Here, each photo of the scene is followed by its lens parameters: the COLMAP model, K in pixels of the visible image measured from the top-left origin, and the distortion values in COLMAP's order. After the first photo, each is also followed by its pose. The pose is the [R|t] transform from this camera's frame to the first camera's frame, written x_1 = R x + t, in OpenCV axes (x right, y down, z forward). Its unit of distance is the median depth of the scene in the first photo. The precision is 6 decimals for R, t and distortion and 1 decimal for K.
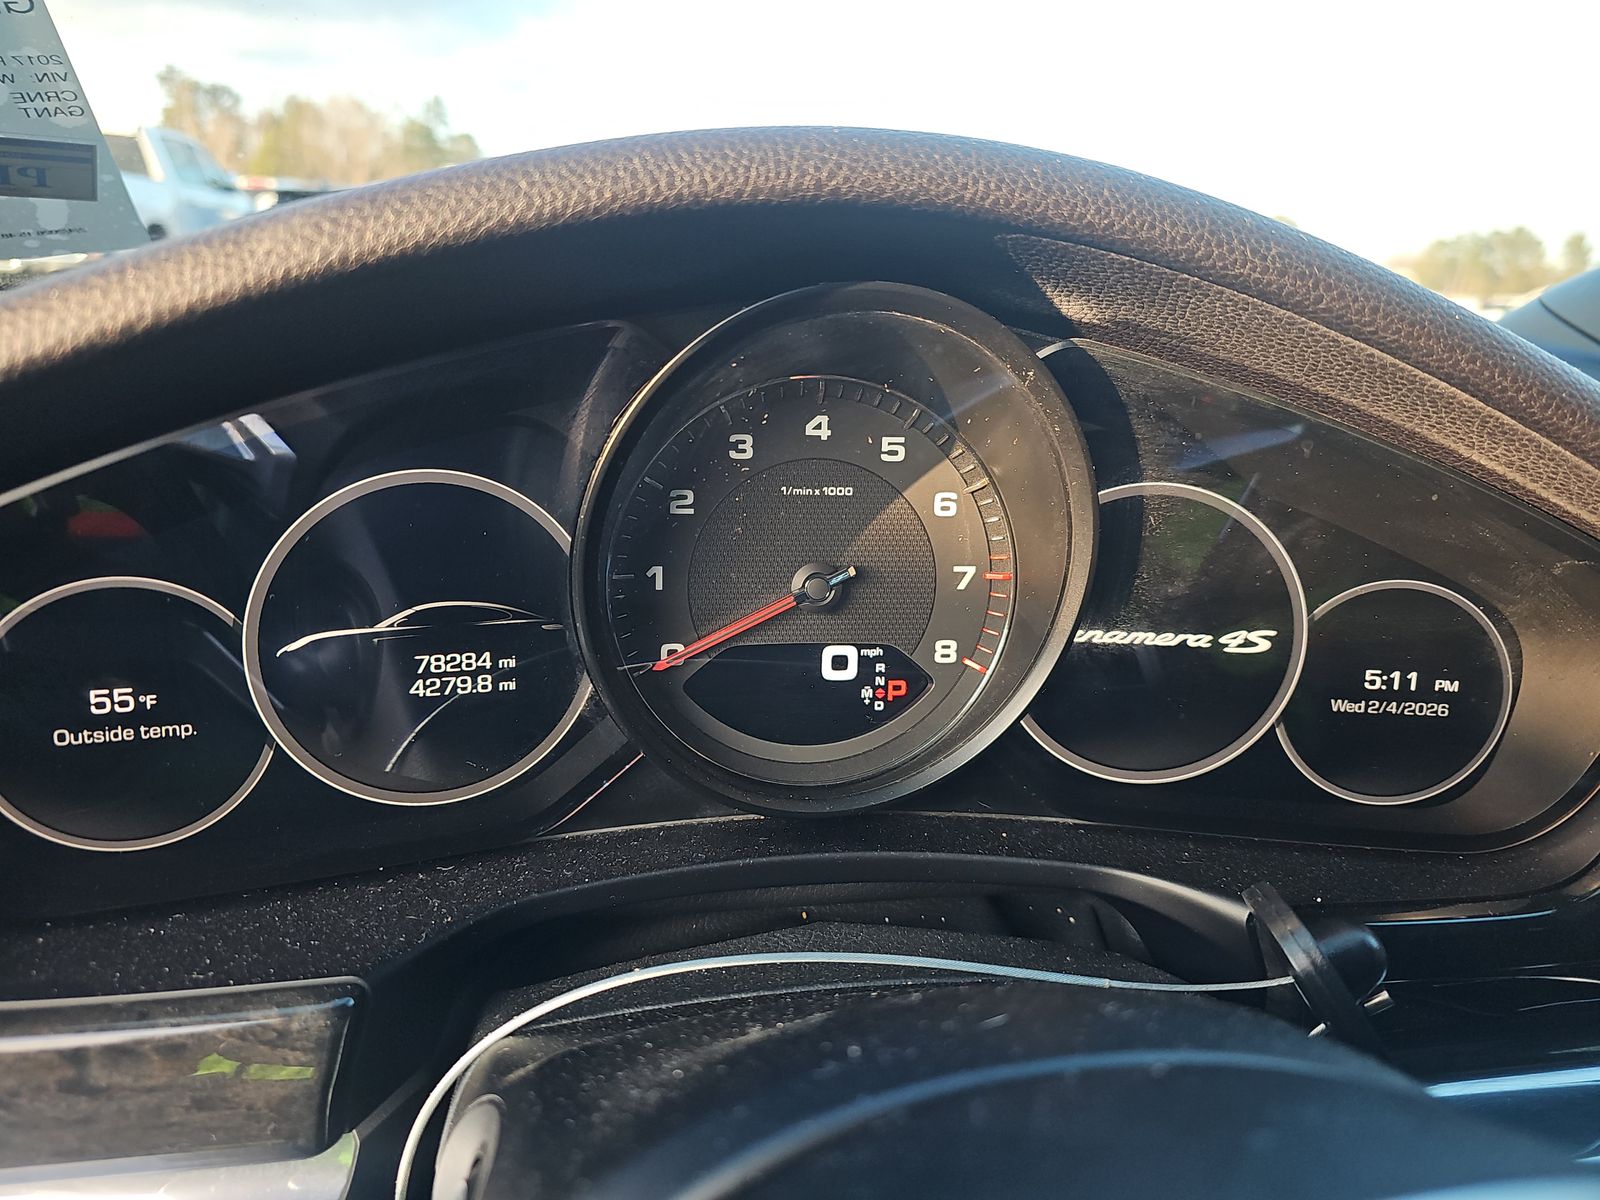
lens RADIAL K [[1076.5, 0, 790.4], [0, 1076.5, 593.9], [0, 0, 1]] dist [0.039888, 0.002178]
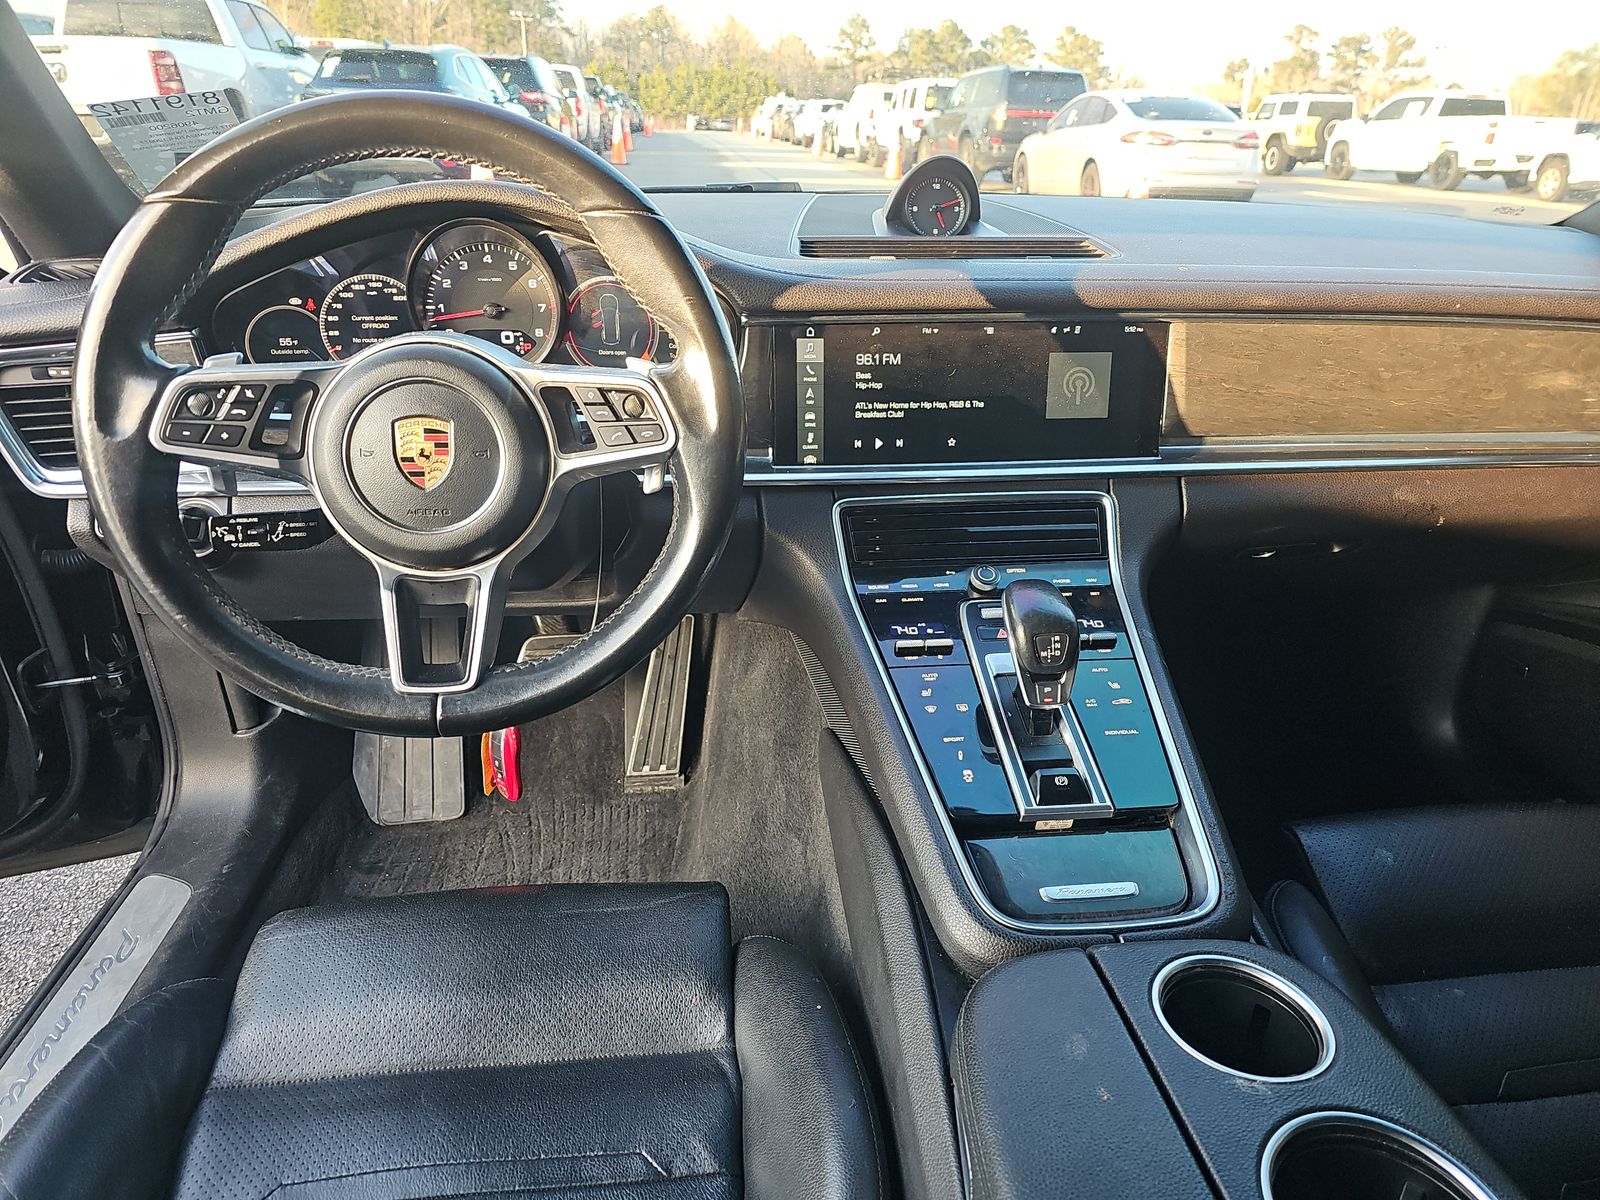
lens RADIAL K [[1076.5, 0, 811.5], [0, 1076.5, 600.4], [0, 0, 1]] dist [0.039888, 0.002178]
pose [[0.998308, 0.000786, -0.058135, 1.113355], [0.006518, 0.992092, 0.125340, 0.434367], [0.057774, -0.125507, 0.990409, -2.167374]]
